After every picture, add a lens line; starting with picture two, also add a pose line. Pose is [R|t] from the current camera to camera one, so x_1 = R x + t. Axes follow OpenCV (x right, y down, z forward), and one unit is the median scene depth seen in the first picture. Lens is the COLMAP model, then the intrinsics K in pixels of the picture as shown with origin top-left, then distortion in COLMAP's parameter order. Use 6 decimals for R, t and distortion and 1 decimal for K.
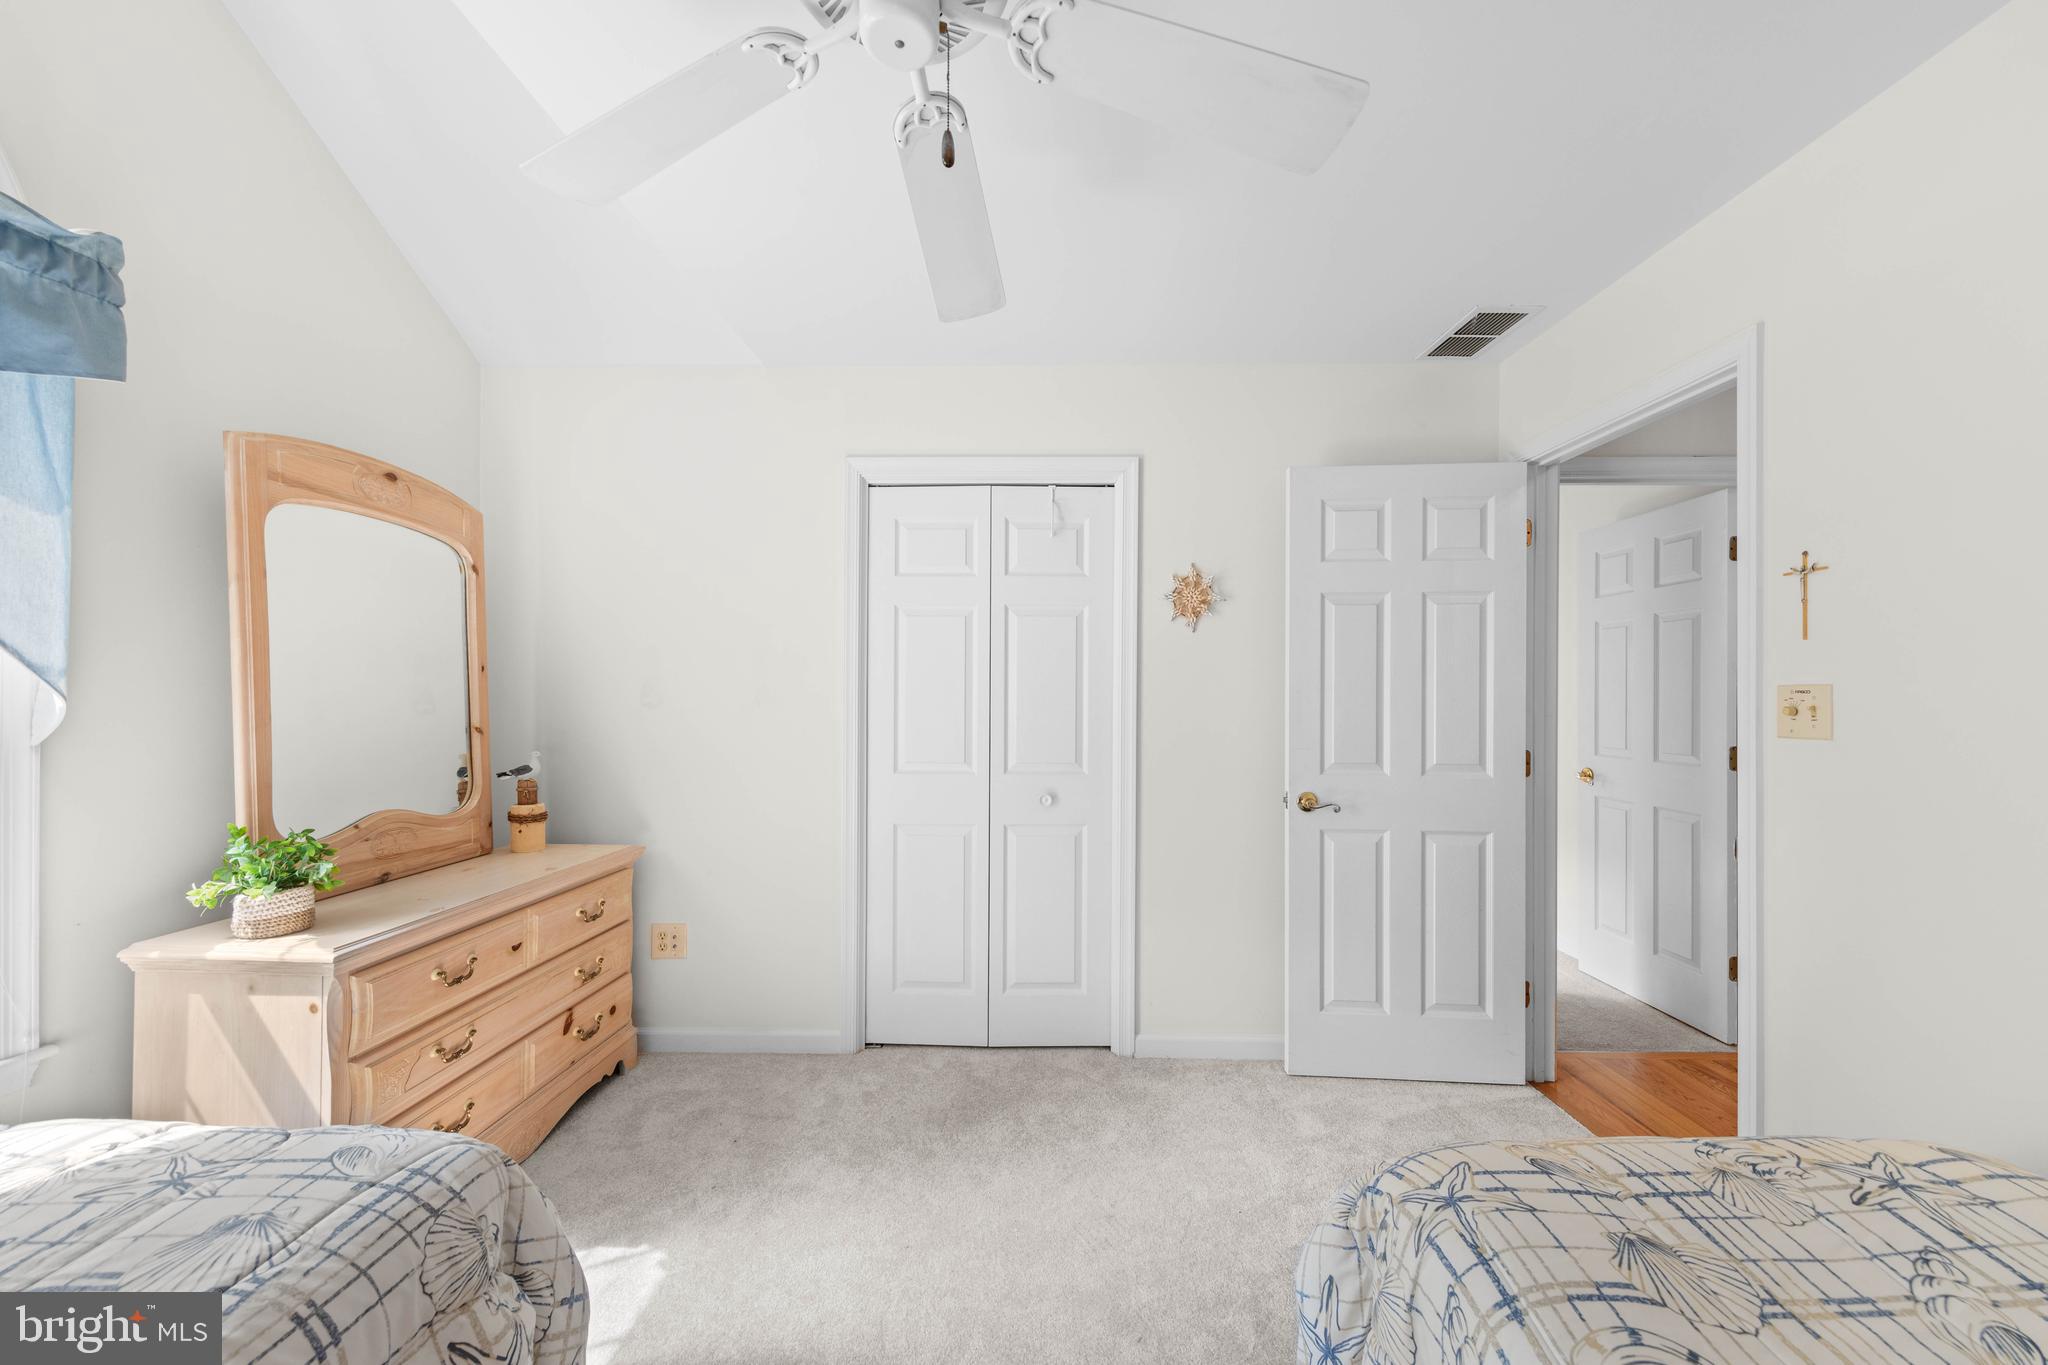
lens RADIAL K [[770.0, 0, 1014.0], [0, 770.0, 681.4], [0, 0, 1]] dist [0.011243, -0.000665]
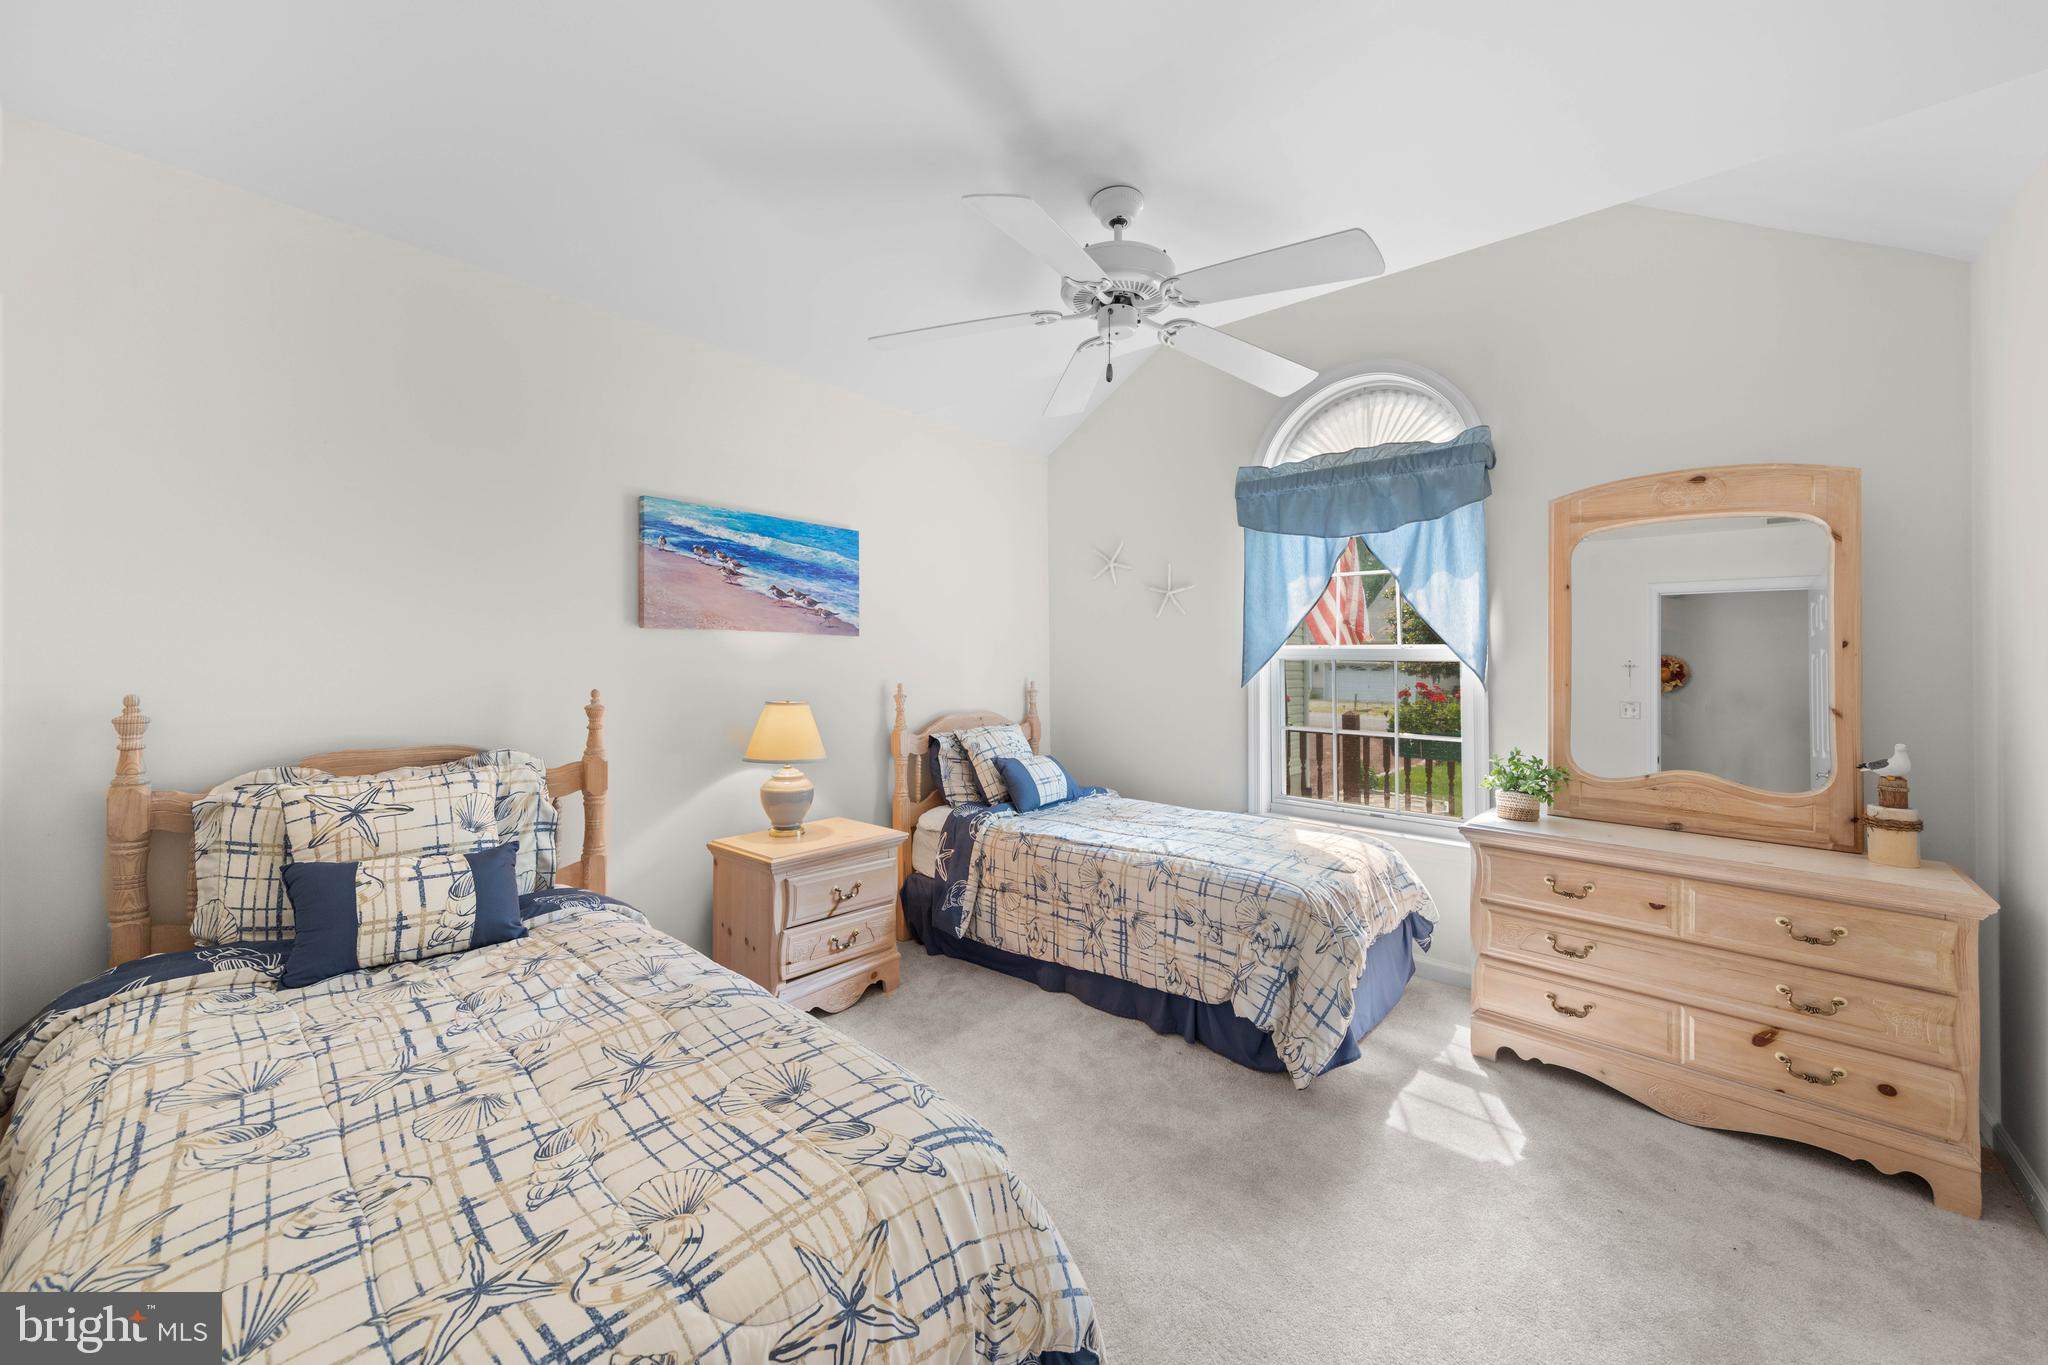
lens RADIAL K [[770.0, 0, 1018.5], [0, 770.0, 676.9], [0, 0, 1]] dist [0.011243, -0.000665]
pose [[-0.651681, 0.000722, -0.758493, 0.939108], [-0.002294, 0.999993, 0.002923, 0.032870], [0.758490, 0.003645, -0.651674, 1.301573]]
